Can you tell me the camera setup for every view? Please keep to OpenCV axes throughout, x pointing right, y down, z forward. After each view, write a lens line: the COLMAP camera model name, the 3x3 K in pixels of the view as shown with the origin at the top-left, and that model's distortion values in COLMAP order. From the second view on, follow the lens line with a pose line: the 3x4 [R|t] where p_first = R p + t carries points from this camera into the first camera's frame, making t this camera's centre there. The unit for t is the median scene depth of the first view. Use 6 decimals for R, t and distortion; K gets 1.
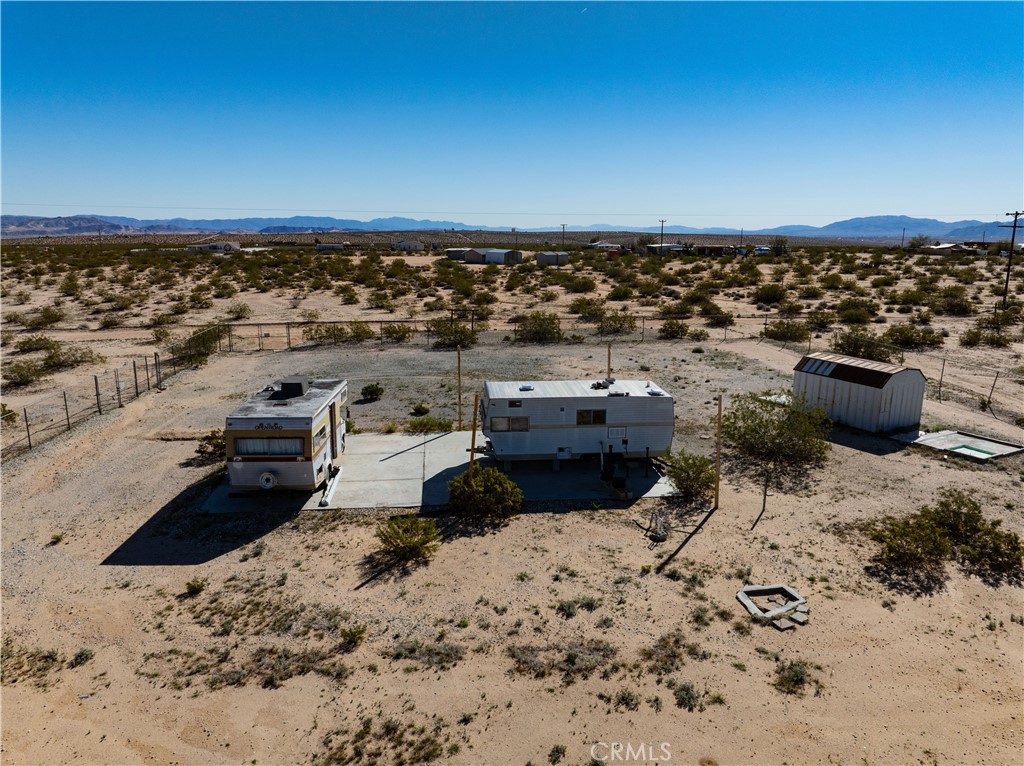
lens RADIAL K [[724.1, 0, 514.2], [0, 724.1, 385.5], [0, 0, 1]] dist [-0.041421, 0.001118]
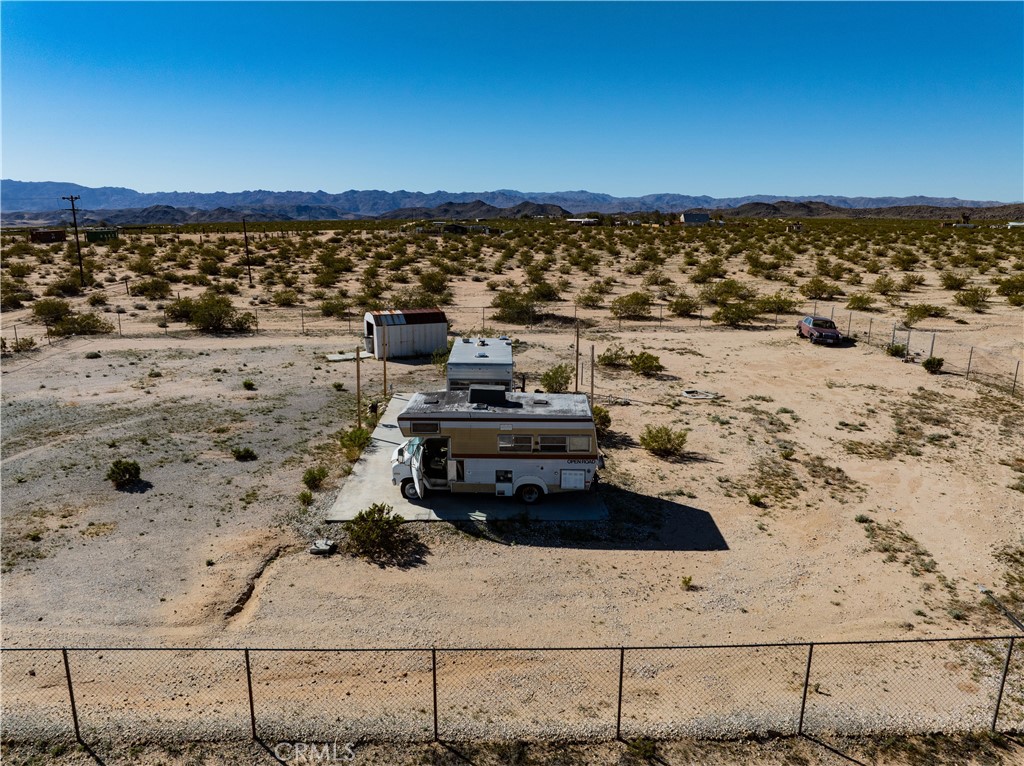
lens RADIAL K [[724.1, 0, 514.2], [0, 724.1, 385.5], [0, 0, 1]] dist [-0.041421, 0.001118]
pose [[0.078299, -0.234332, 0.968998, -1.603279], [0.207711, 0.954486, 0.214038, -0.270008], [-0.975052, 0.184512, 0.123409, 1.161681]]
